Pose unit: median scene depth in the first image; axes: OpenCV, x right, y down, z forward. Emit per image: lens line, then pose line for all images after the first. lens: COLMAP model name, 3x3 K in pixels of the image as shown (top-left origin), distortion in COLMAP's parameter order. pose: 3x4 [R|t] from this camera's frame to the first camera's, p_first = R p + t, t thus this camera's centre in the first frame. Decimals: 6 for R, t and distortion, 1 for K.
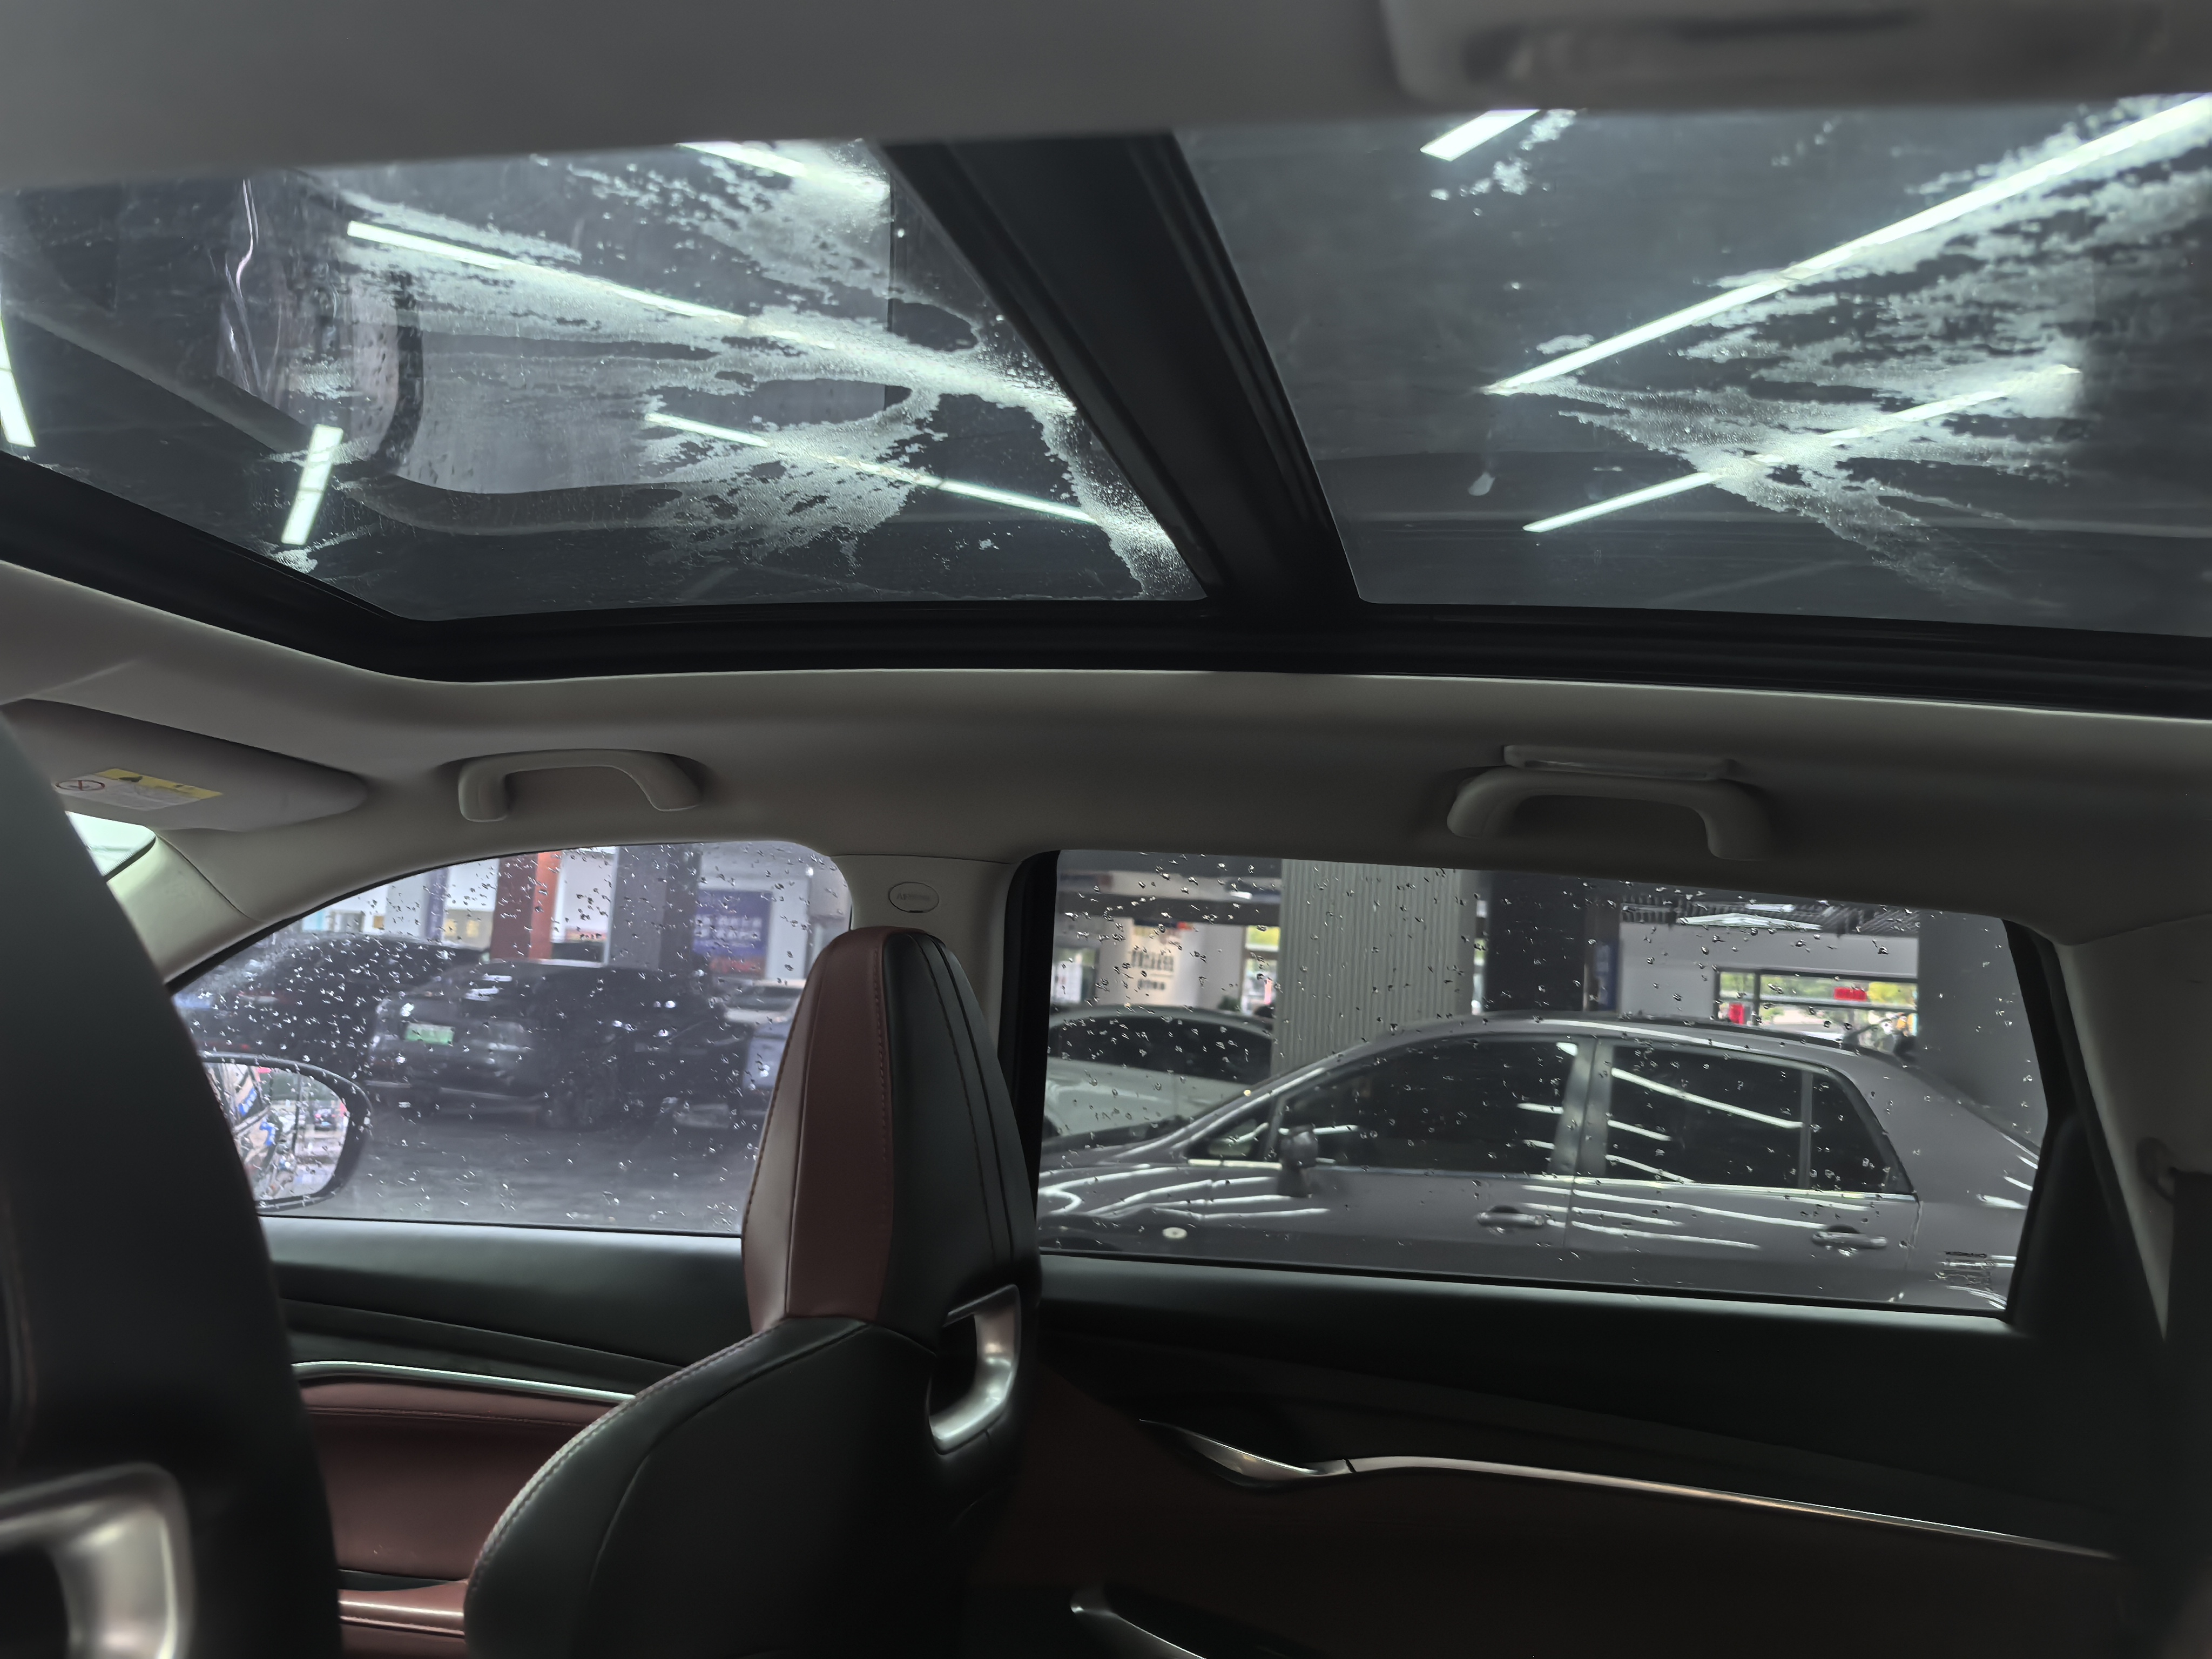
lens RADIAL K [[1793.6, 0, 1120.7], [0, 1793.6, 825.1], [0, 0, 1]] dist [0.097366, -0.190444]
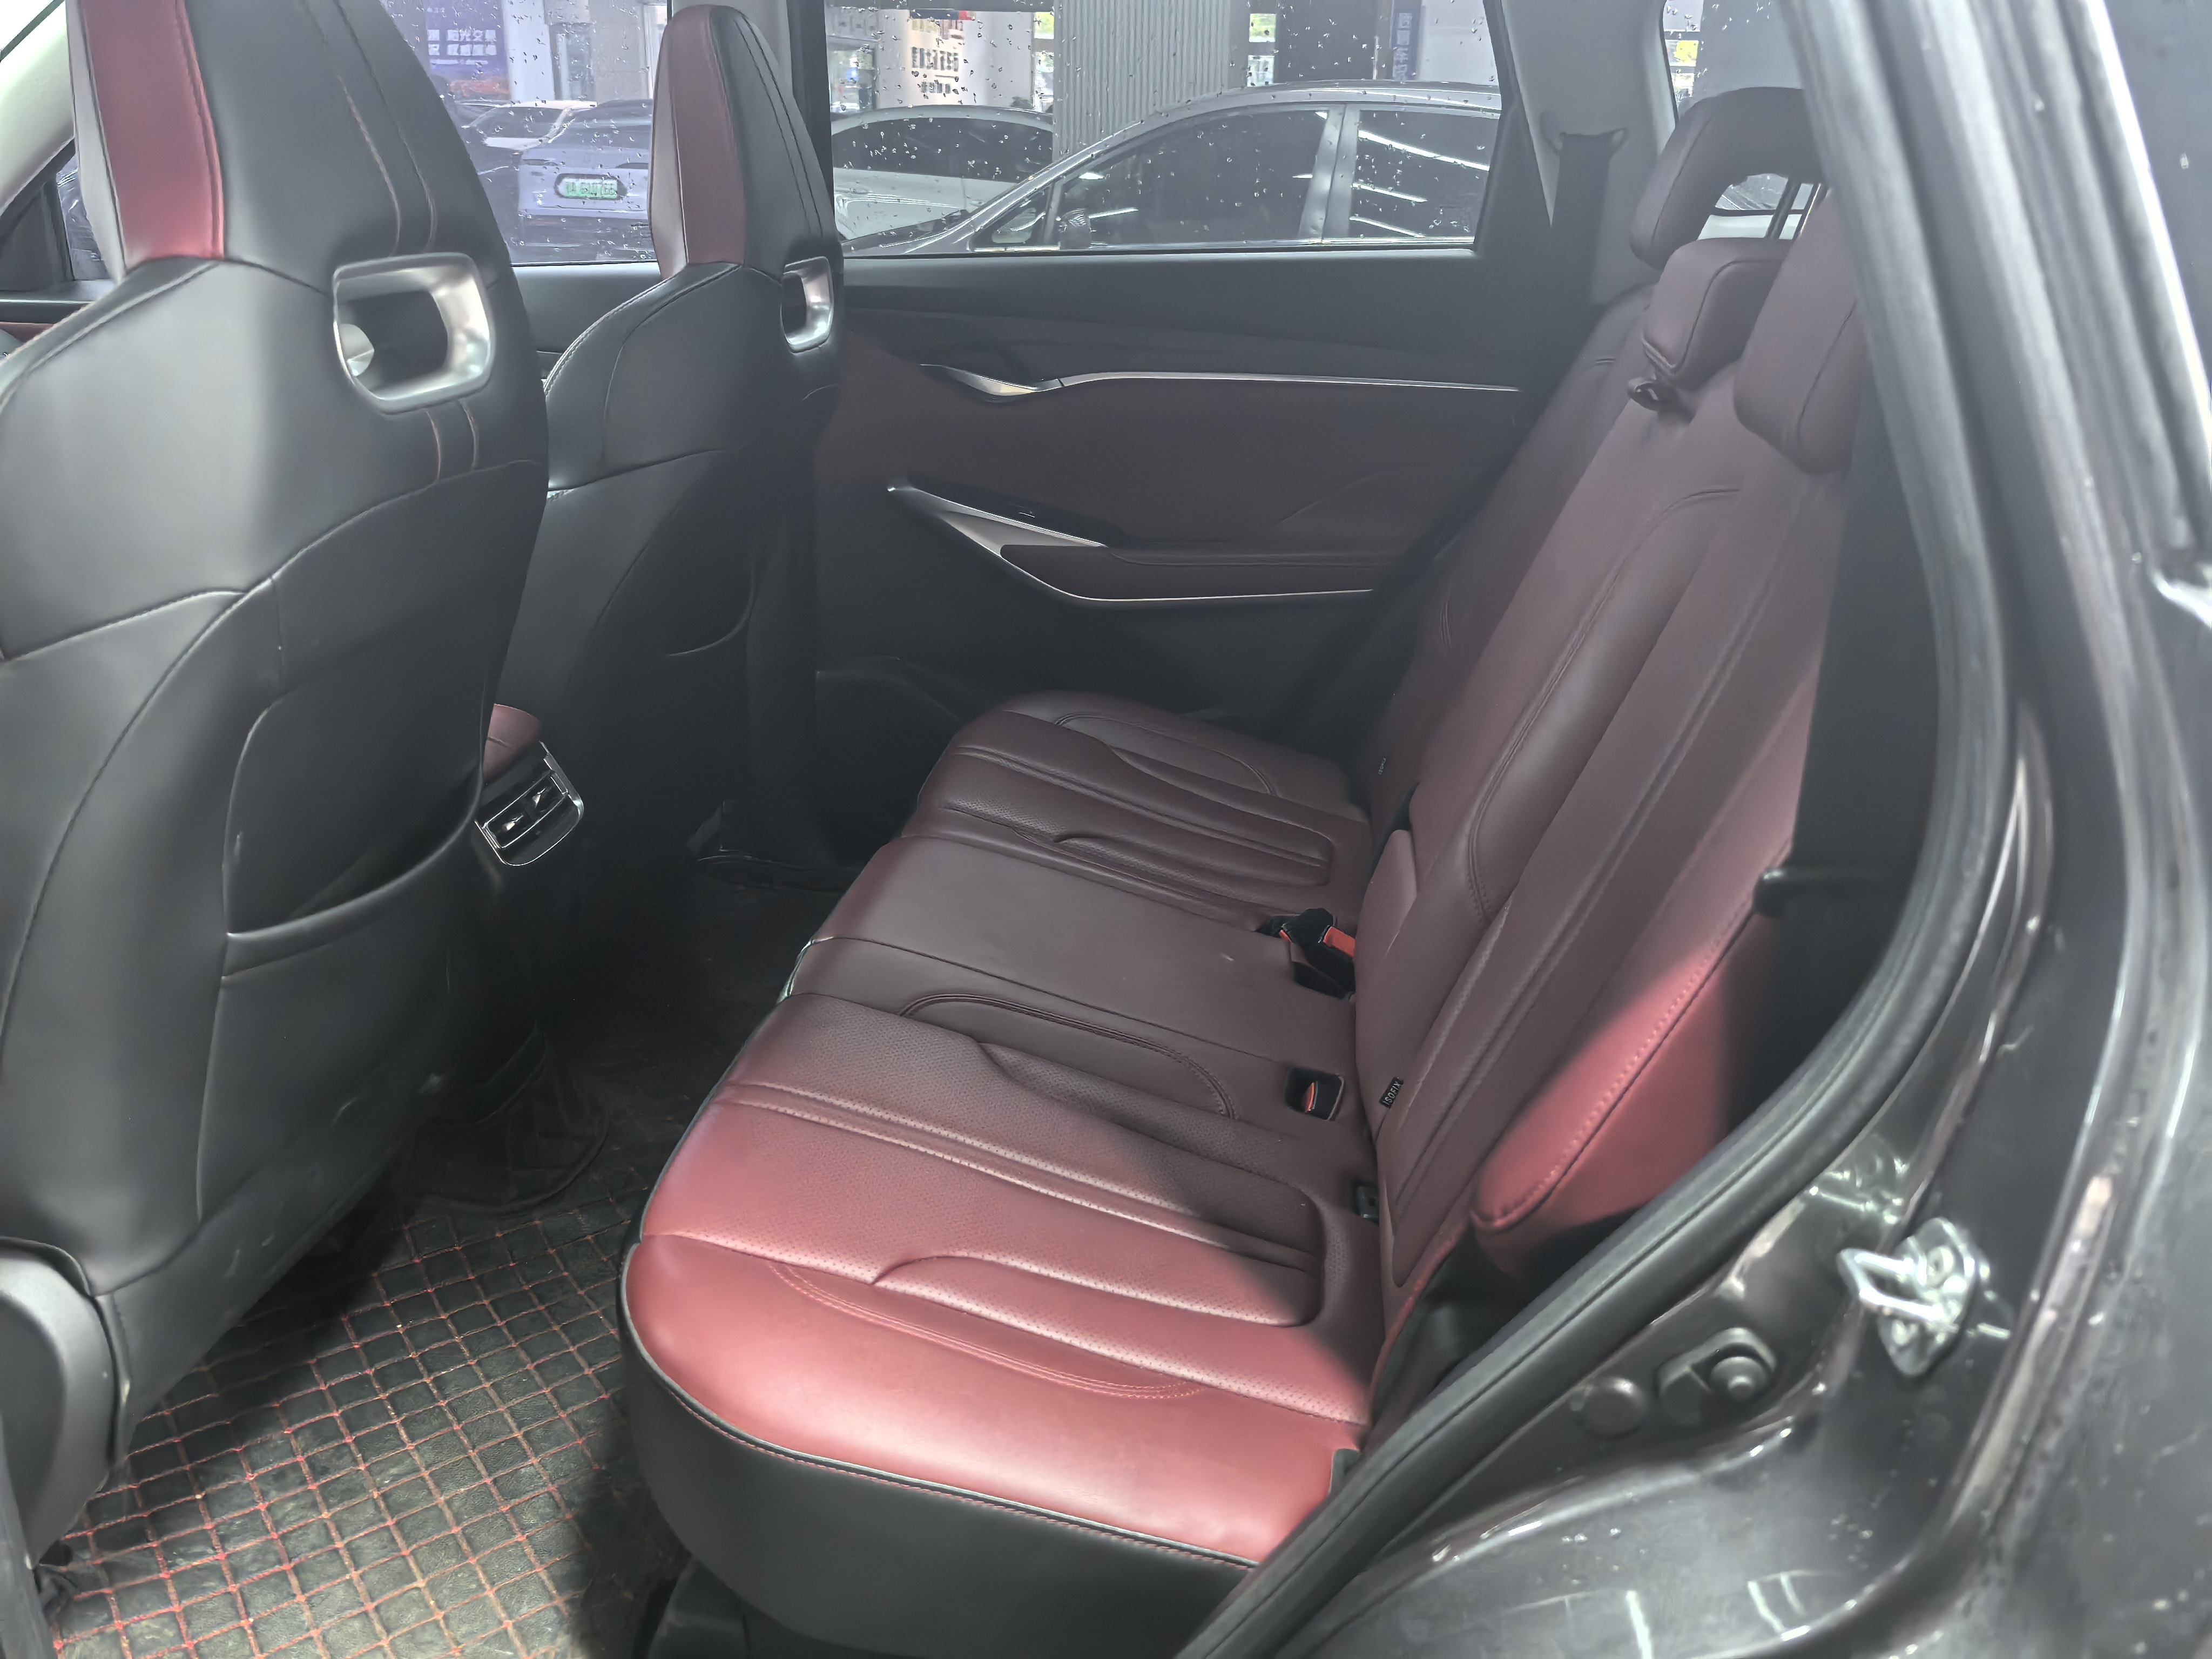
lens RADIAL K [[1793.6, 0, 1120.7], [0, 1793.6, 825.1], [0, 0, 1]] dist [0.097366, -0.190444]
pose [[0.992345, -0.091796, 0.082610, 0.004104], [0.043597, 0.886268, 0.461117, -0.003893], [-0.115543, -0.453986, 0.883485, -0.125619]]
